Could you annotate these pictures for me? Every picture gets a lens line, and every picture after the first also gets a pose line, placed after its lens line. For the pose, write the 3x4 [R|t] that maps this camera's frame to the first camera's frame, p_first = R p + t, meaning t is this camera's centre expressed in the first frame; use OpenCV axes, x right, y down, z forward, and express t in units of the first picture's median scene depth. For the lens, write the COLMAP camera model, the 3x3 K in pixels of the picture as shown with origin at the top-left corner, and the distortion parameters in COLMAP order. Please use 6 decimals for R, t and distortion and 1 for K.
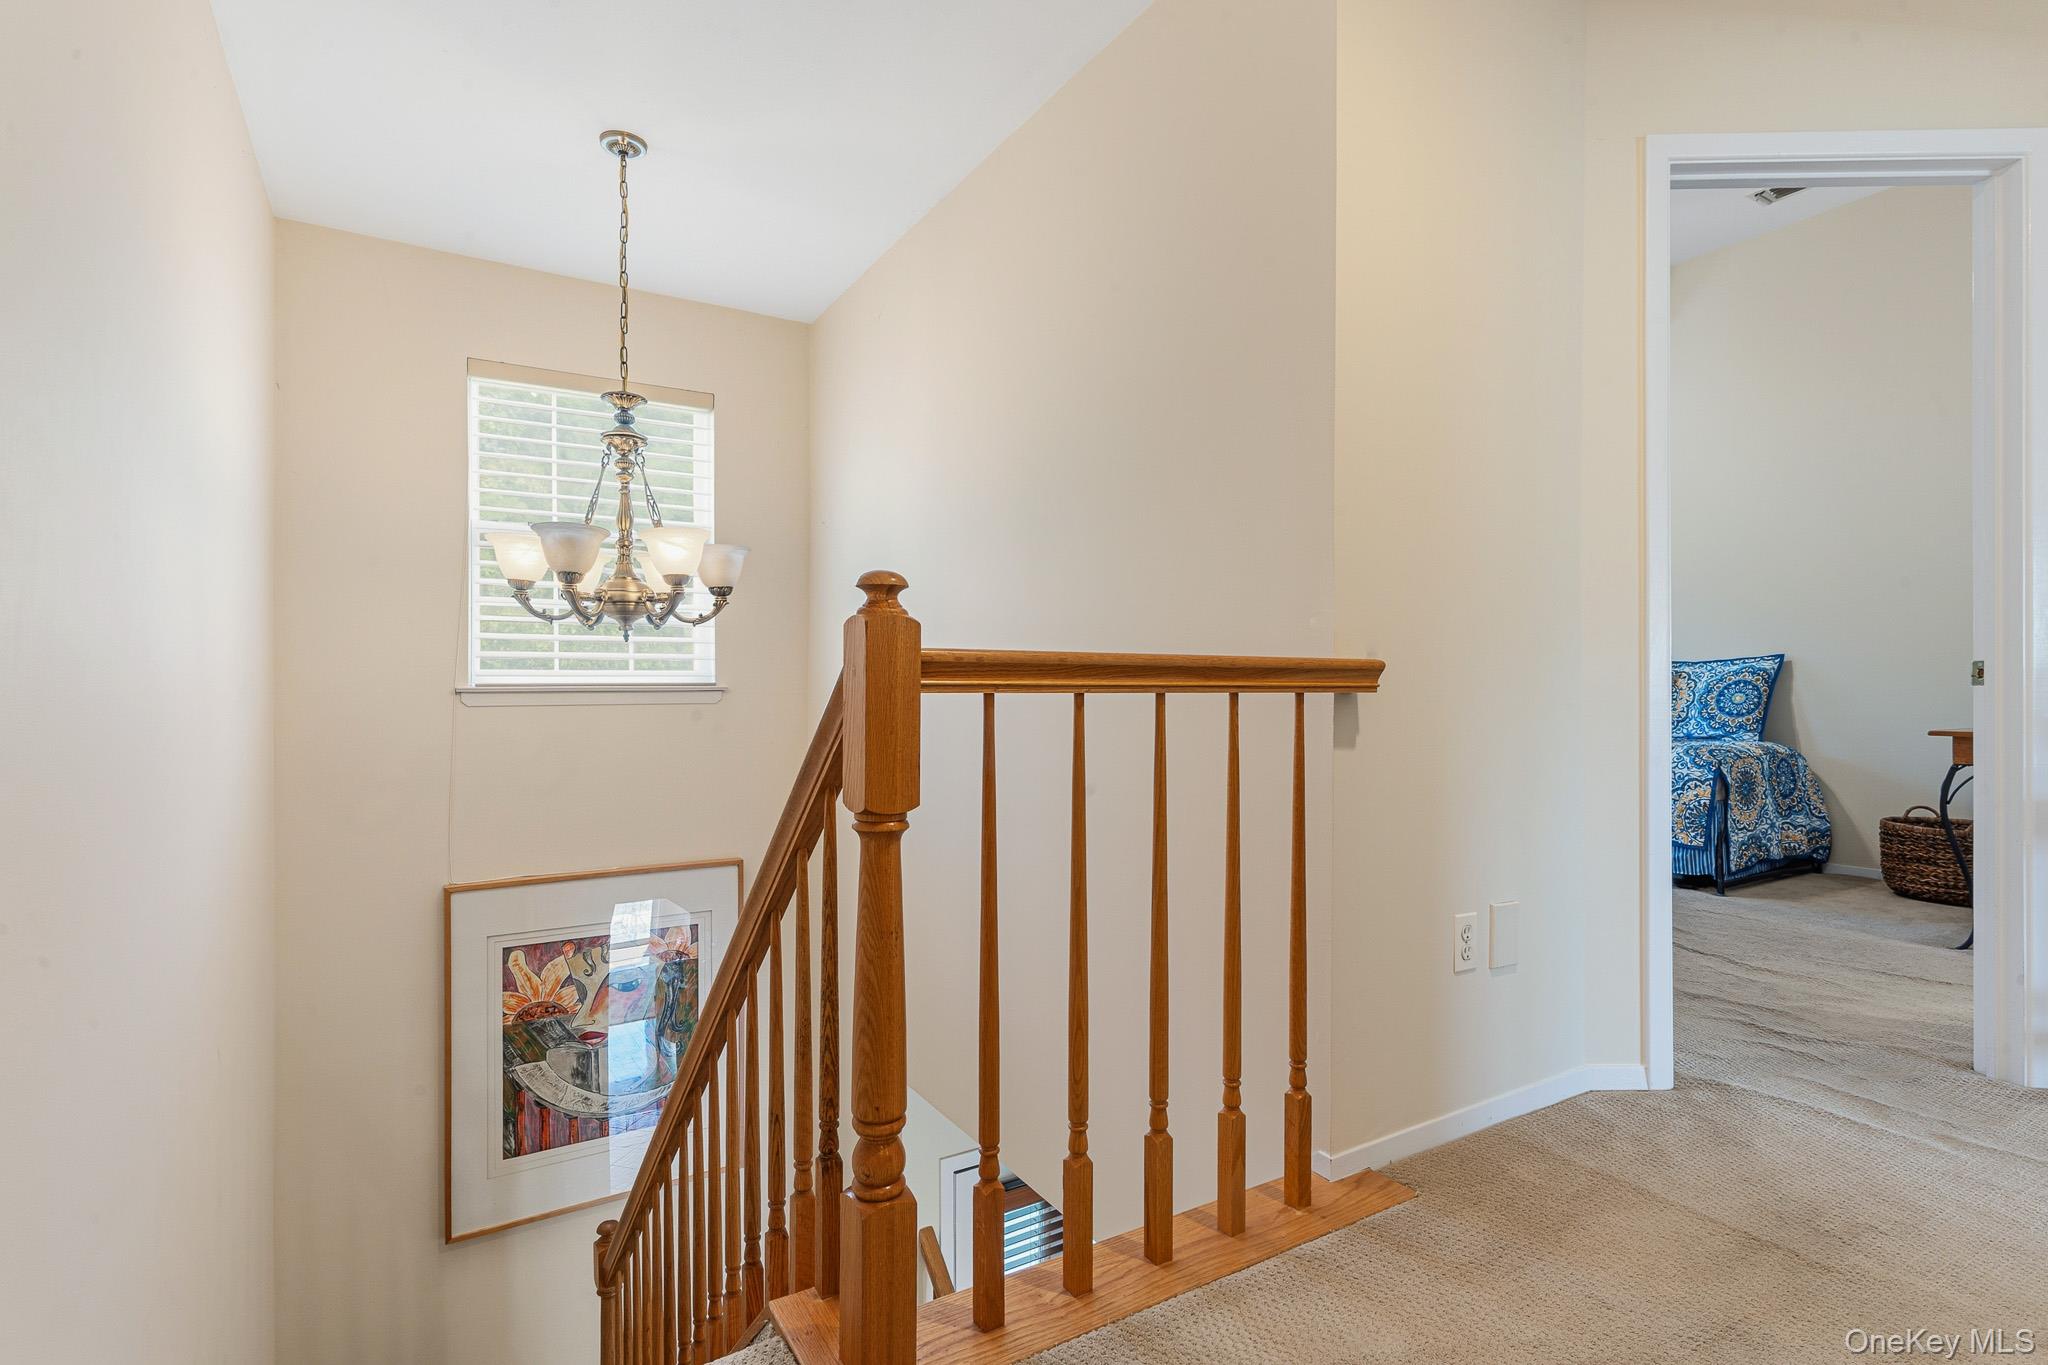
lens RADIAL K [[978.6, 0, 1021.6], [0, 978.6, 676.2], [0, 0, 1]] dist [0.002883, -0.000655]
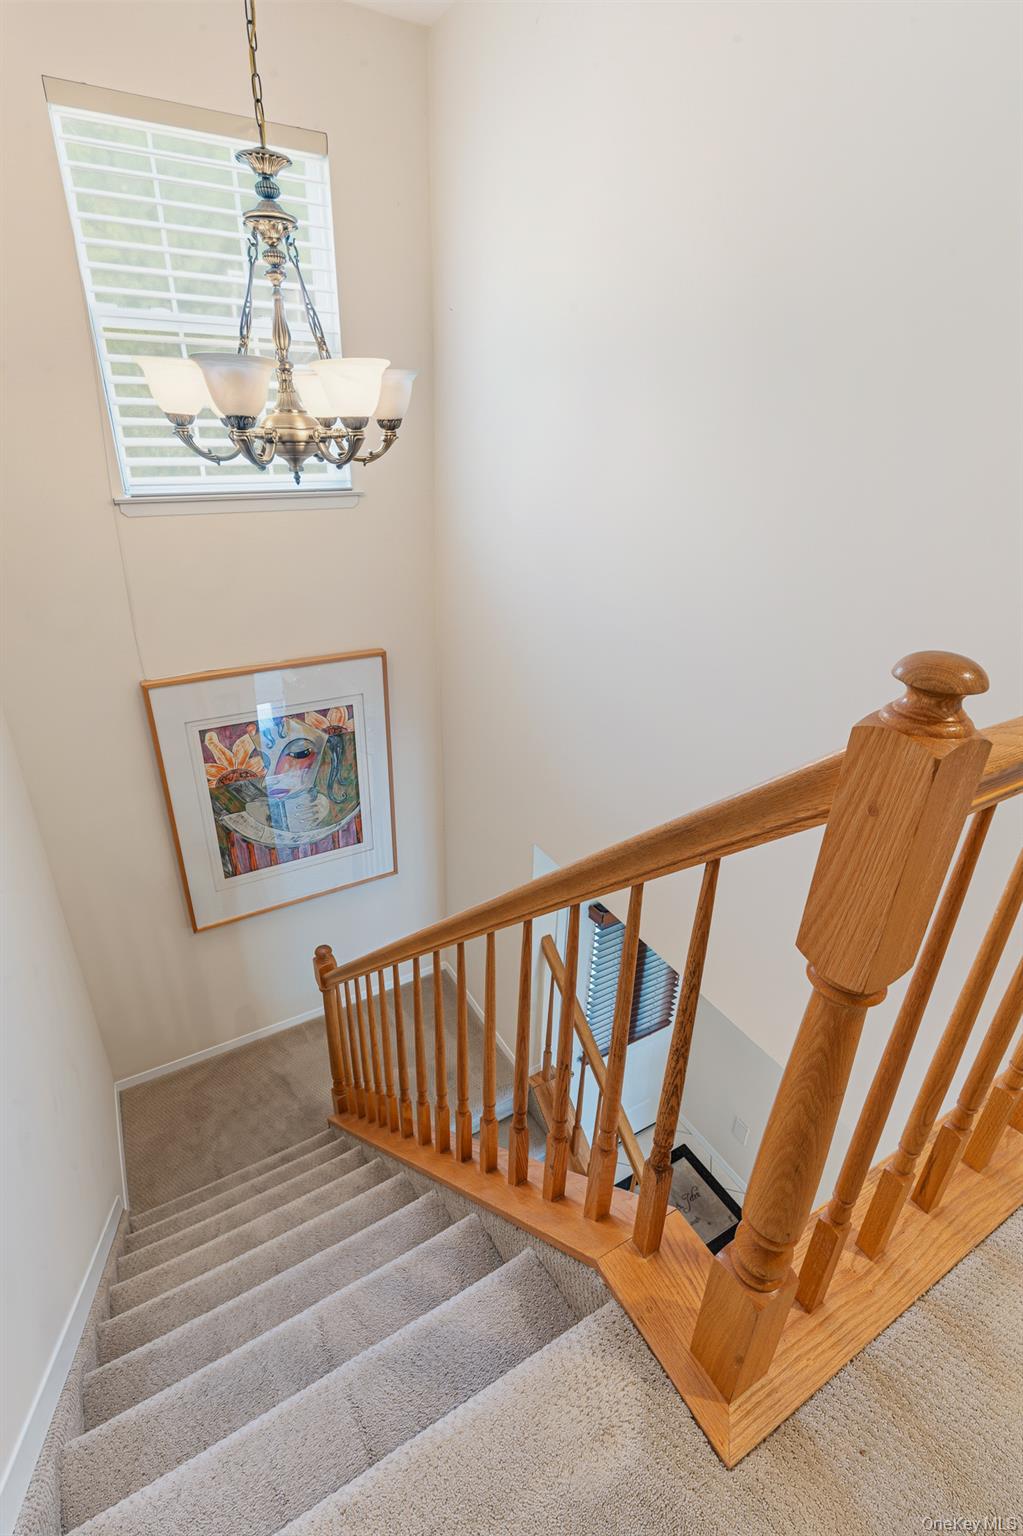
lens RADIAL K [[734.0, 0, 514.0], [0, 734.0, 771.1], [0, 0, 1]] dist [0.002883, -0.000655]
pose [[0.999314, 0.035837, -0.009369, -0.138445], [-0.028036, 0.897073, 0.440991, -0.082041], [0.024208, -0.440426, 0.897463, 0.190204]]
